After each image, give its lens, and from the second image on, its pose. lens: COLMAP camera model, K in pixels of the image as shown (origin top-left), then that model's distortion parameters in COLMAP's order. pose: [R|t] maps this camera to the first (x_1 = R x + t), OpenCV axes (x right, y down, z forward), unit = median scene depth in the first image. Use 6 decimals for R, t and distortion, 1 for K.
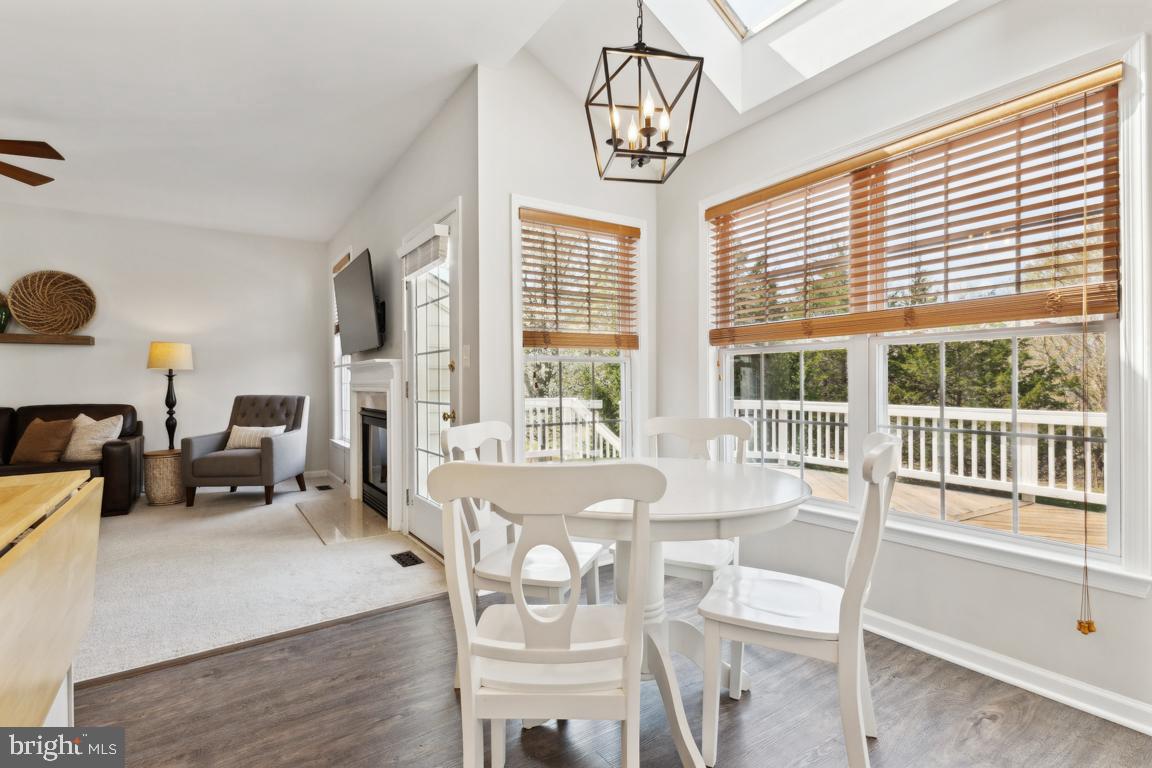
lens RADIAL K [[534.0, 0, 576.0], [0, 534.0, 384.0], [0, 0, 1]] dist [-0.000088, -0.000012]
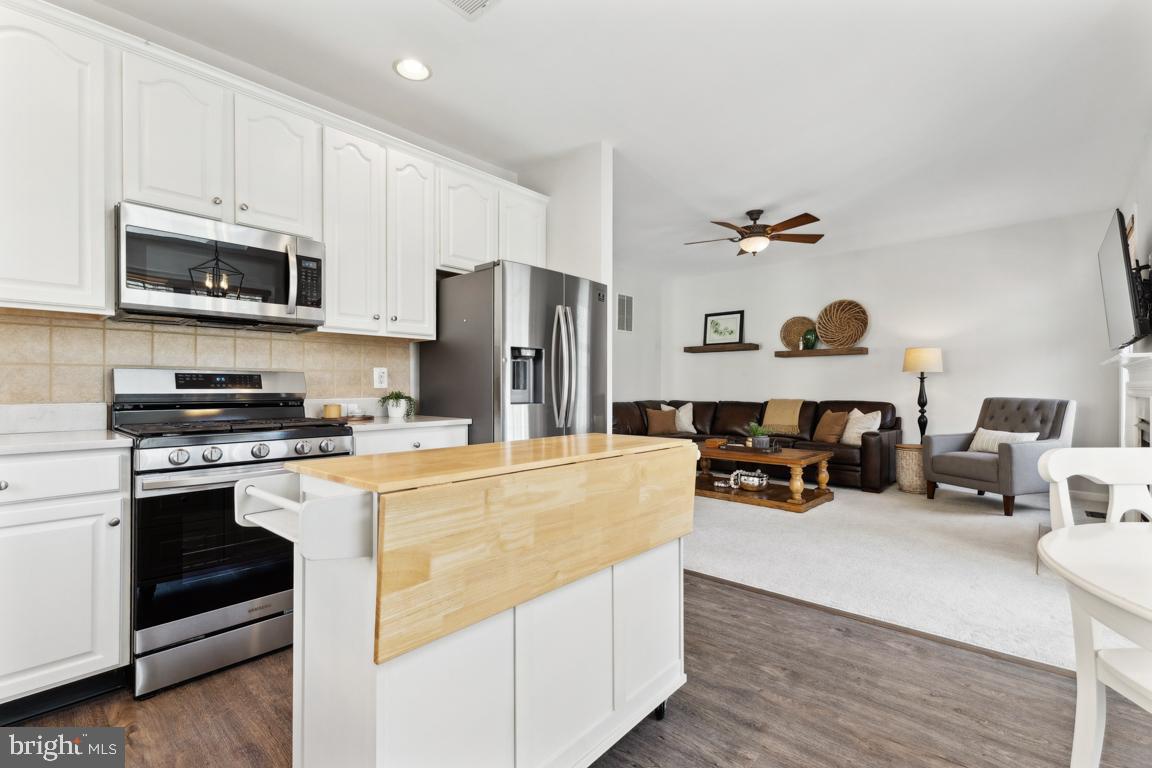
lens RADIAL K [[511.2, 0, 576.0], [0, 511.2, 384.0], [0, 0, 1]] dist [-0.000041, -0.000014]
pose [[0.225717, 0.001894, -0.974191, 0.117537], [-0.004653, 0.999989, 0.000866, -0.000415], [0.974182, 0.004337, 0.225724, 0.069003]]
